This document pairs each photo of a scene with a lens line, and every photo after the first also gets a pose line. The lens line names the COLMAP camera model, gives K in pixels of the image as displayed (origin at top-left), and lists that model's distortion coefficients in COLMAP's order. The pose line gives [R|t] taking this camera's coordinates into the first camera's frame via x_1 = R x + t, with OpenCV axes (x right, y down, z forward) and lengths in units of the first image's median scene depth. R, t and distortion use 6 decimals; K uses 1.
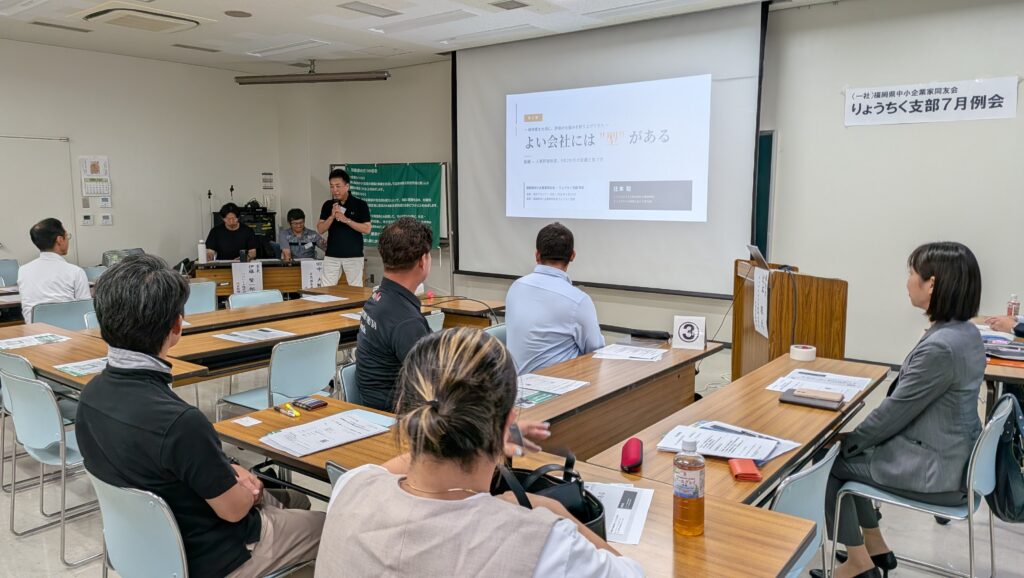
lens RADIAL K [[722.7, 0, 512.0], [0, 722.7, 289.0], [0, 0, 1]] dist [0.001525, -0.045495]
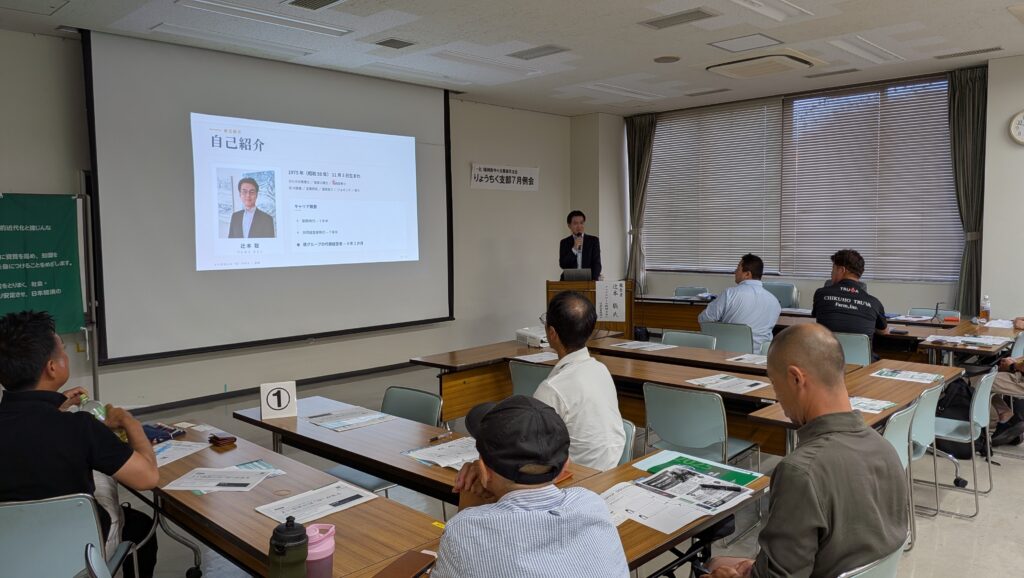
lens RADIAL K [[722.7, 0, 512.0], [0, 722.7, 289.0], [0, 0, 1]] dist [0.001525, -0.045495]
pose [[0.074107, -0.079708, 0.994060, -1.048953], [0.148931, 0.986507, 0.068000, -0.120533], [-0.986067, 0.143007, 0.084978, 0.876726]]
